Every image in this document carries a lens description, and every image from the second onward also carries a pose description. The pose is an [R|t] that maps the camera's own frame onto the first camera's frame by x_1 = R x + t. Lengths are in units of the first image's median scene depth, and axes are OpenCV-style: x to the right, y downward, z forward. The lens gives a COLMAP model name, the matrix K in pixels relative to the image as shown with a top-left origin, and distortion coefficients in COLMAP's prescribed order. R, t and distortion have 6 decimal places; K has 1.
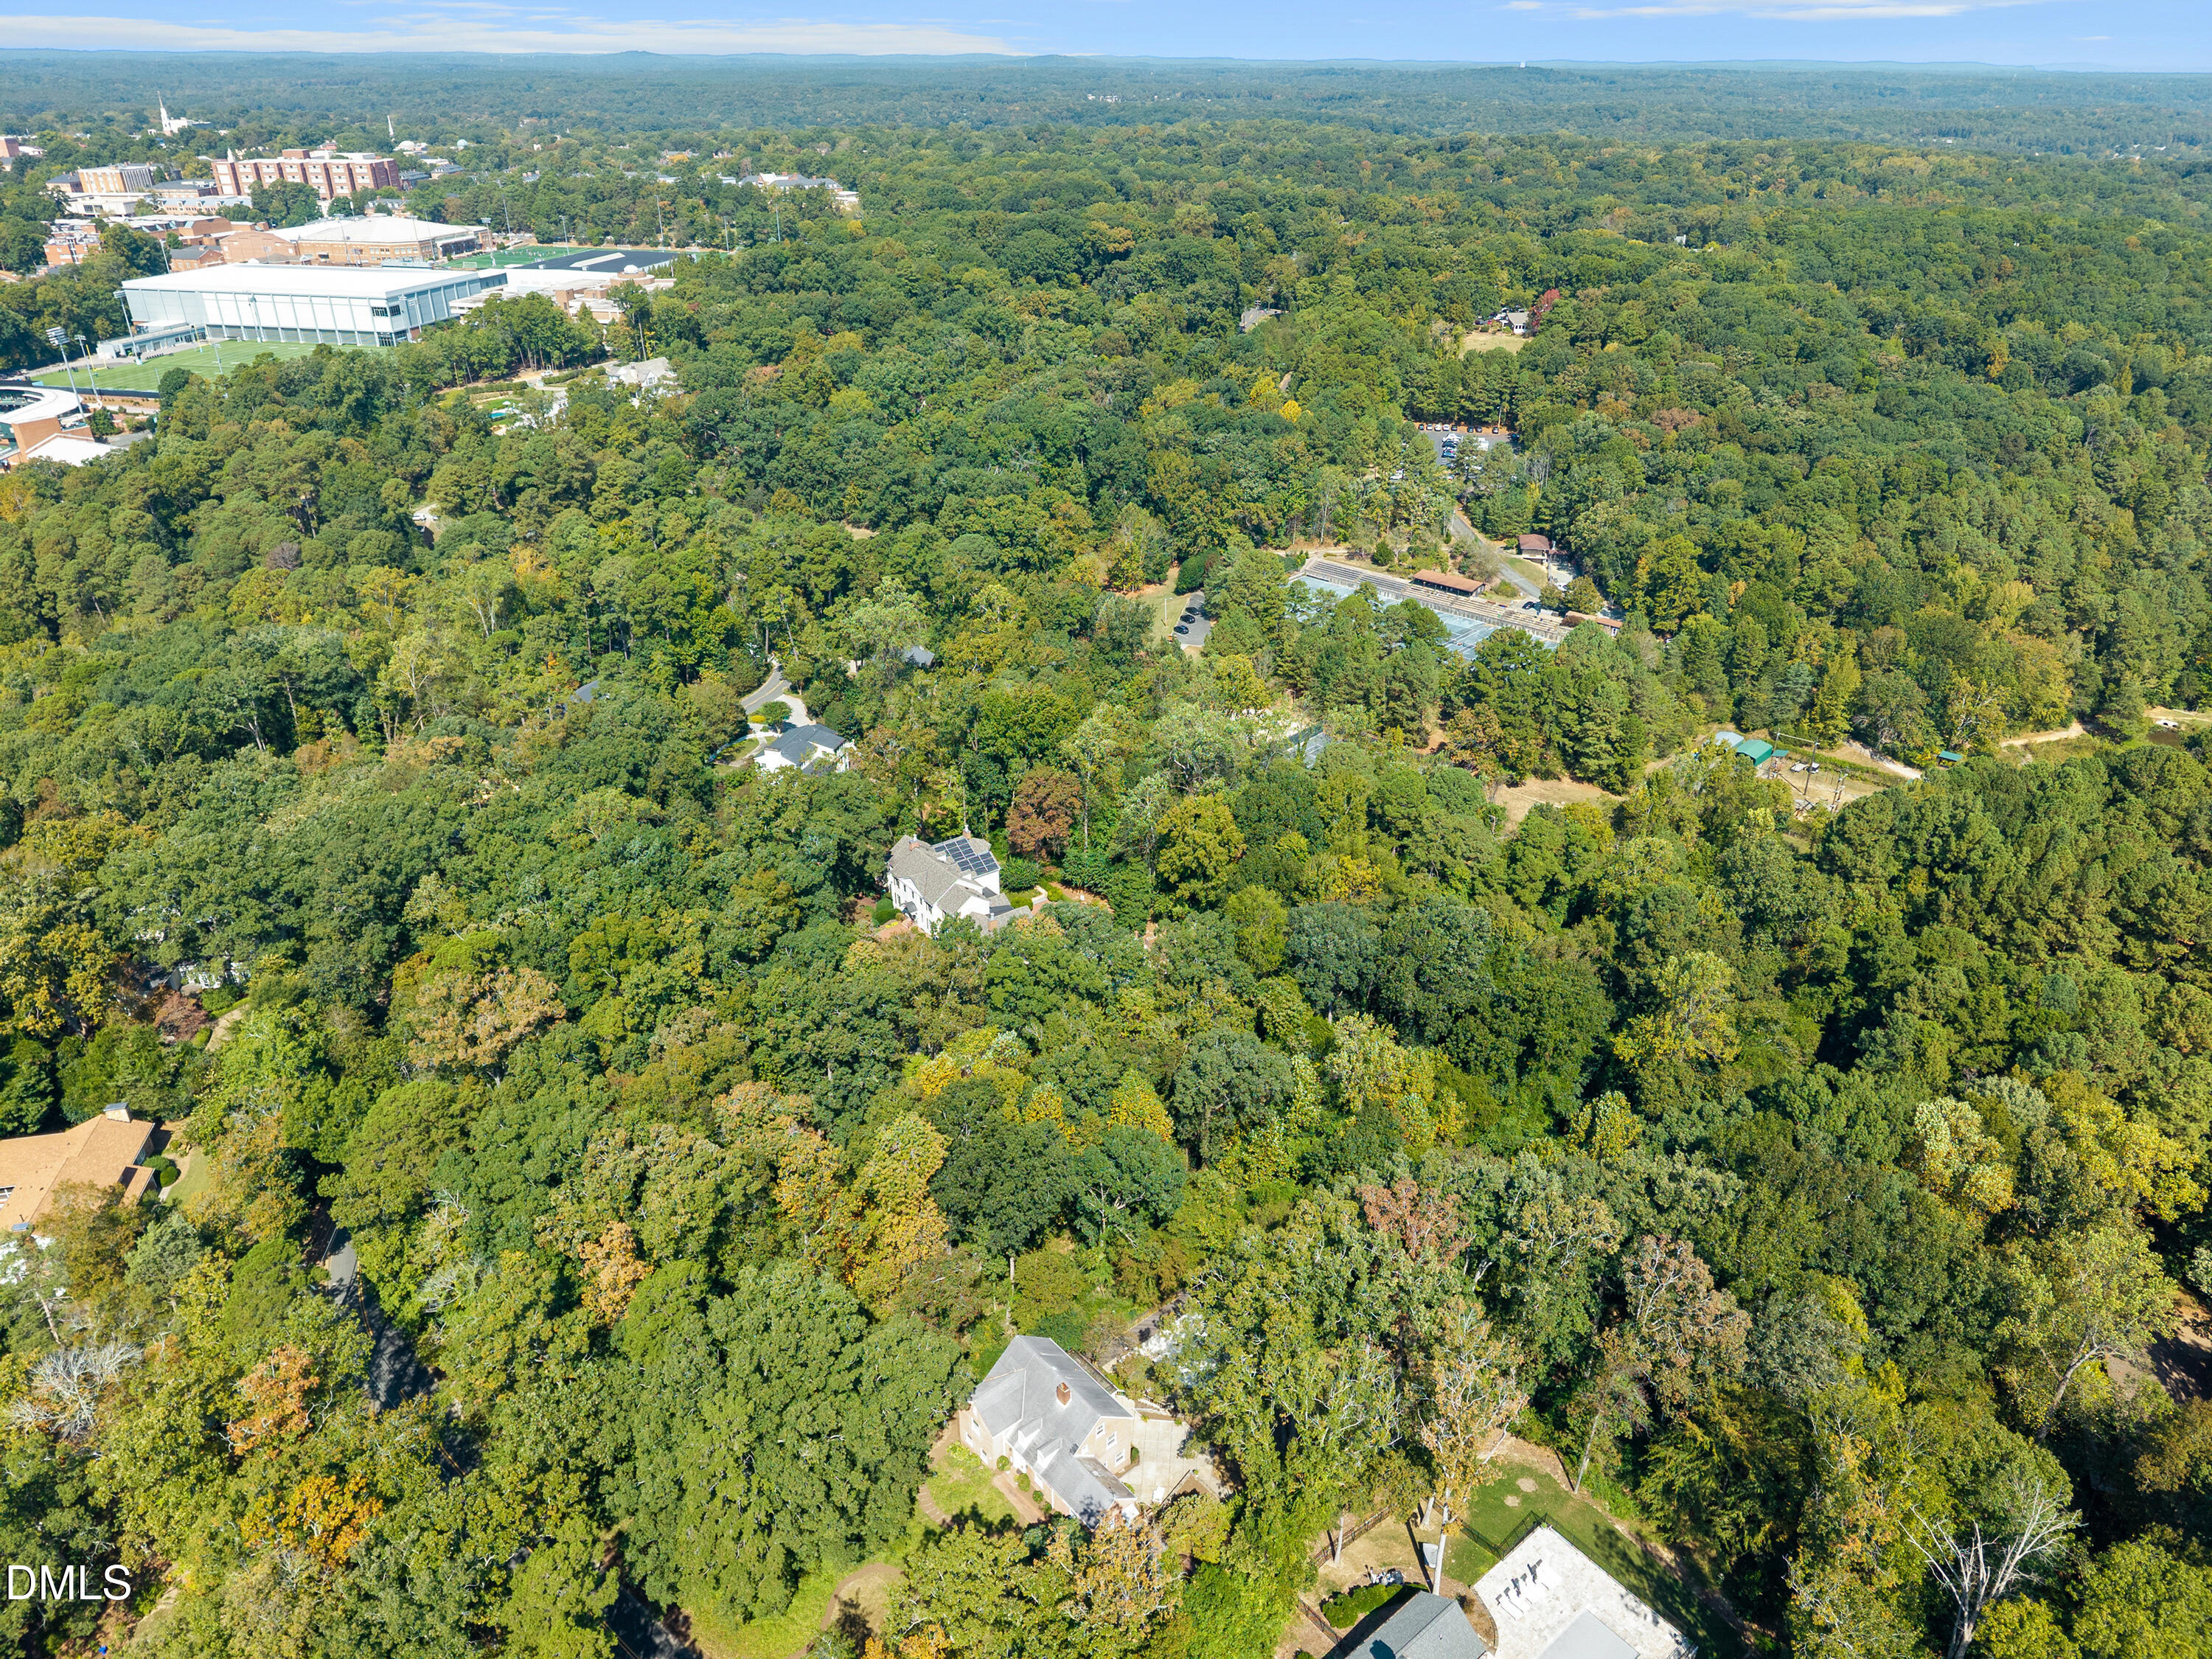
lens RADIAL K [[1543.1, 0, 1131.9], [0, 1543.1, 829.9], [0, 0, 1]] dist [-0.000262, -0.016550]
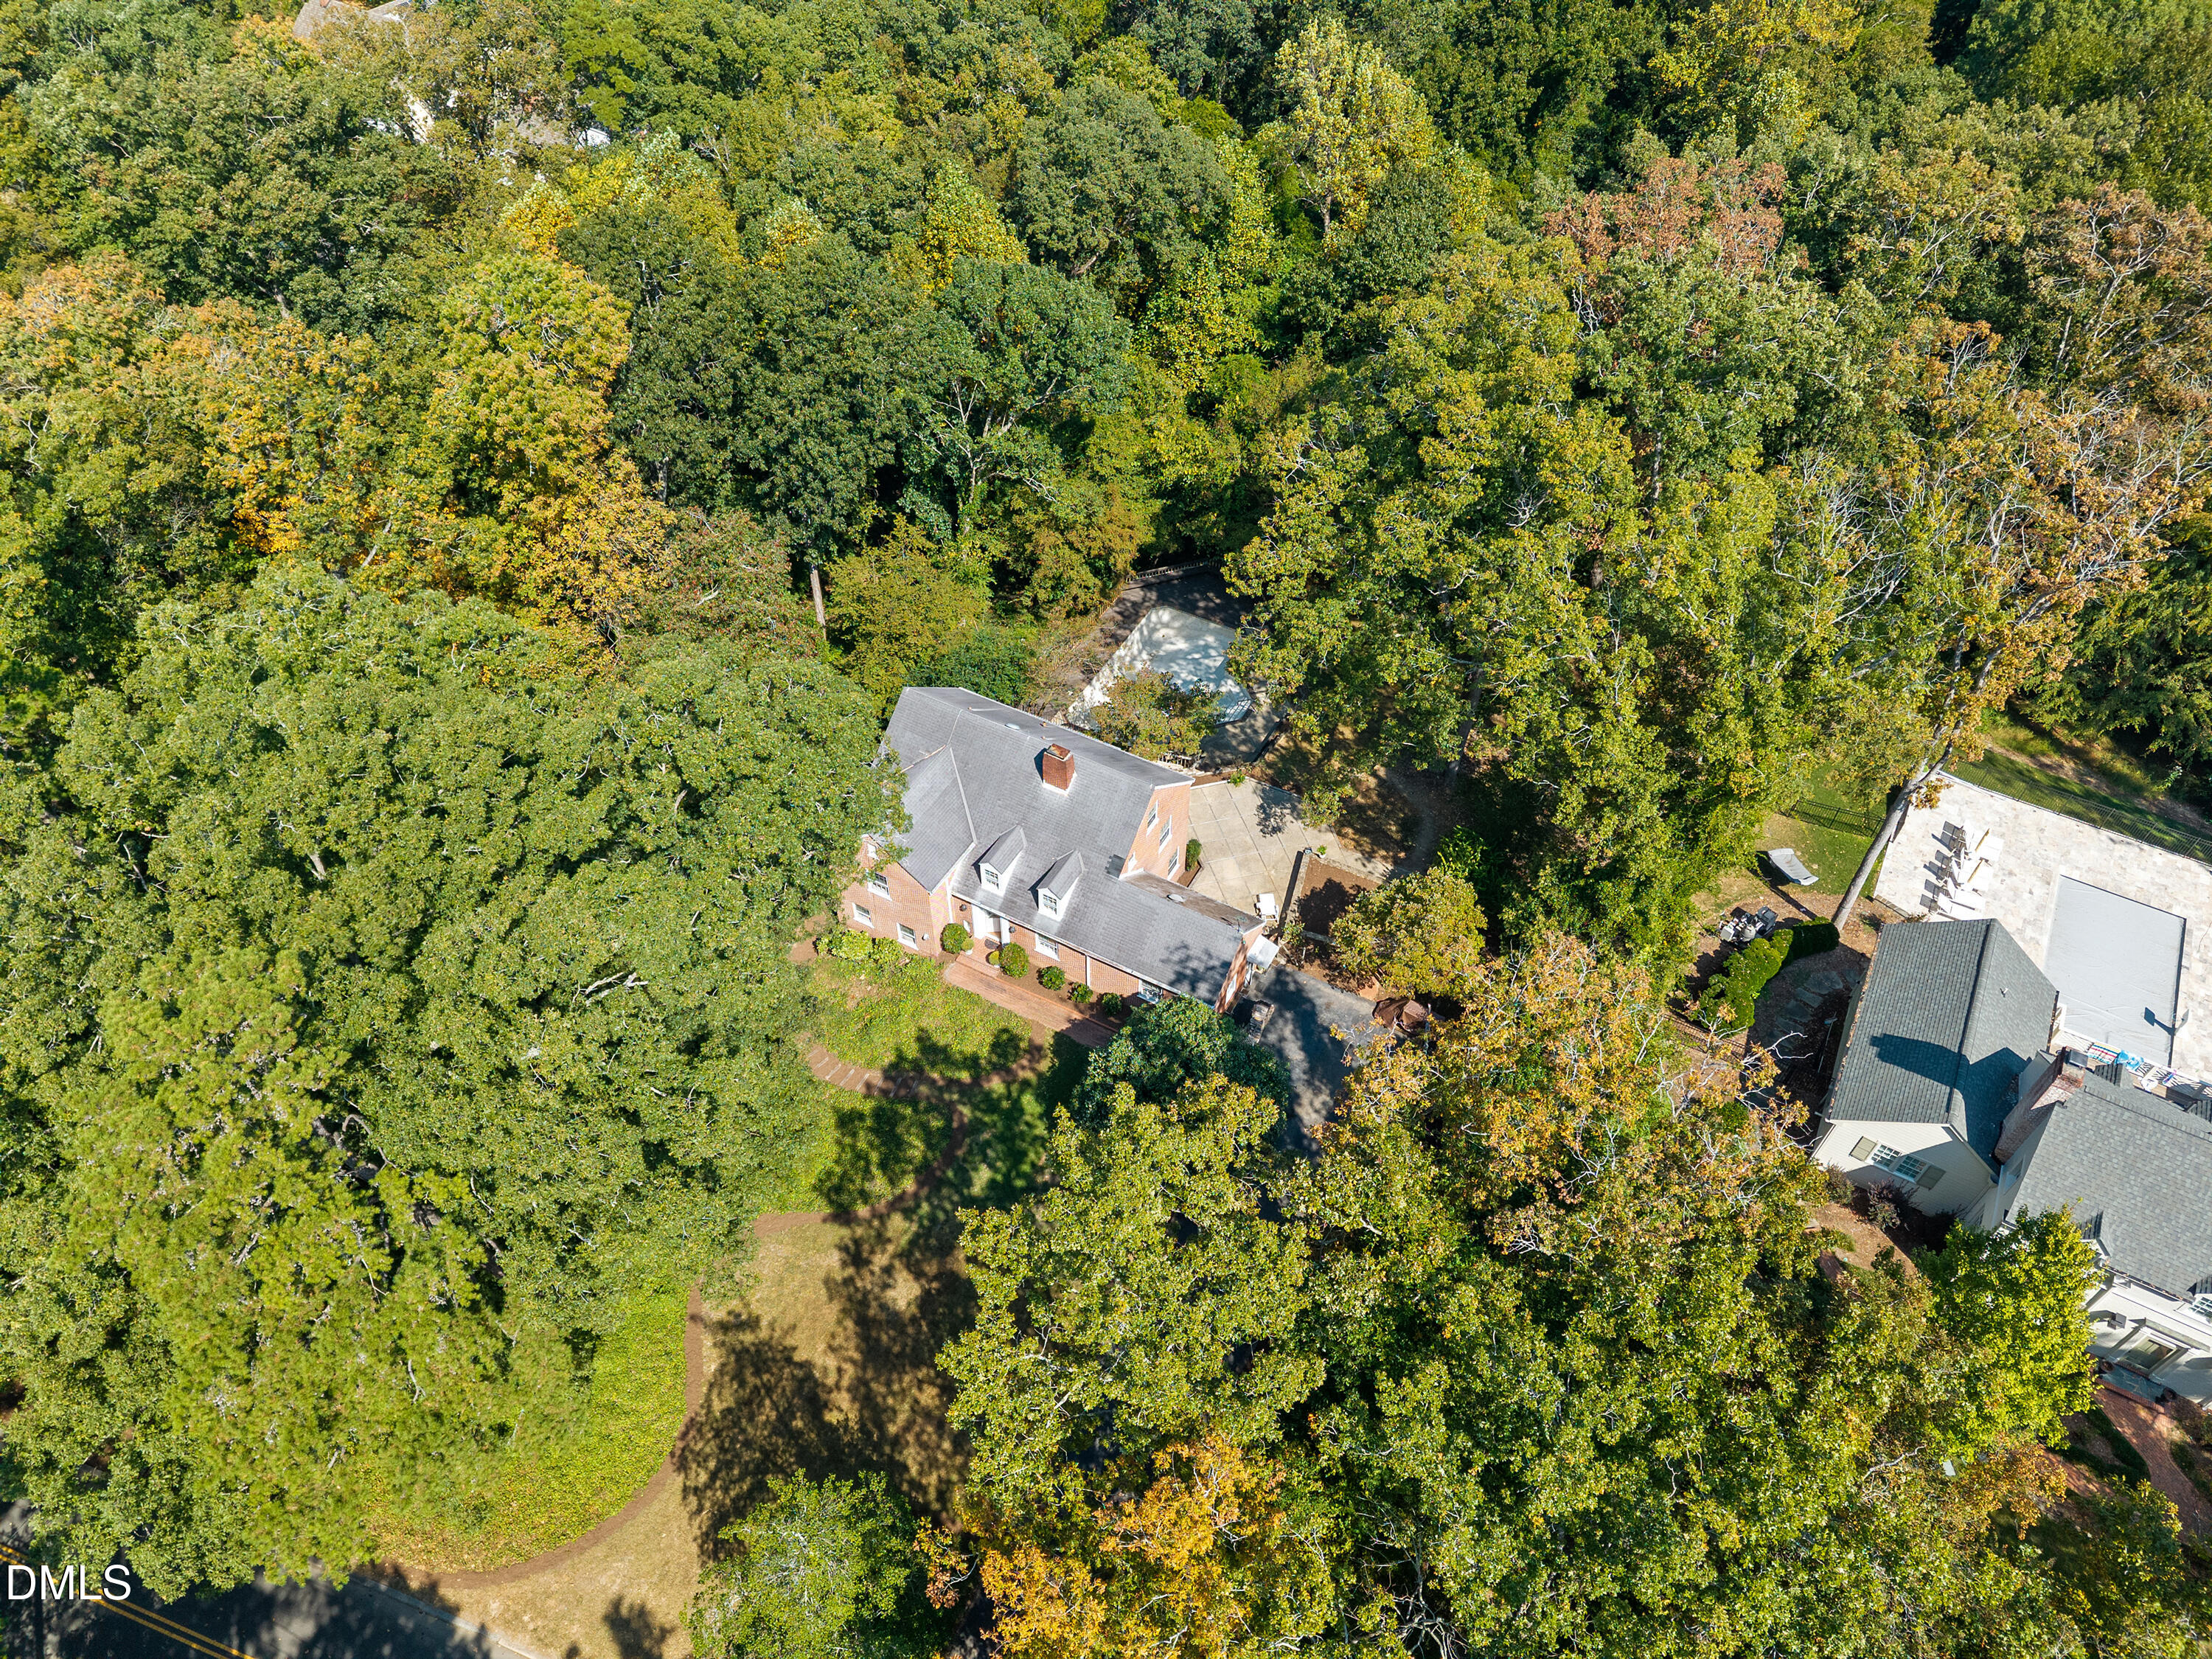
lens RADIAL K [[1368.0, 0, 1106.0], [0, 1368.0, 829.5], [0, 0, 1]] dist [0.047731, 0.000087]
pose [[0.933354, -0.260074, 0.247411, -0.049507], [0.165663, 0.923548, 0.345855, 0.087734], [-0.318444, -0.281818, 0.905081, 0.222970]]
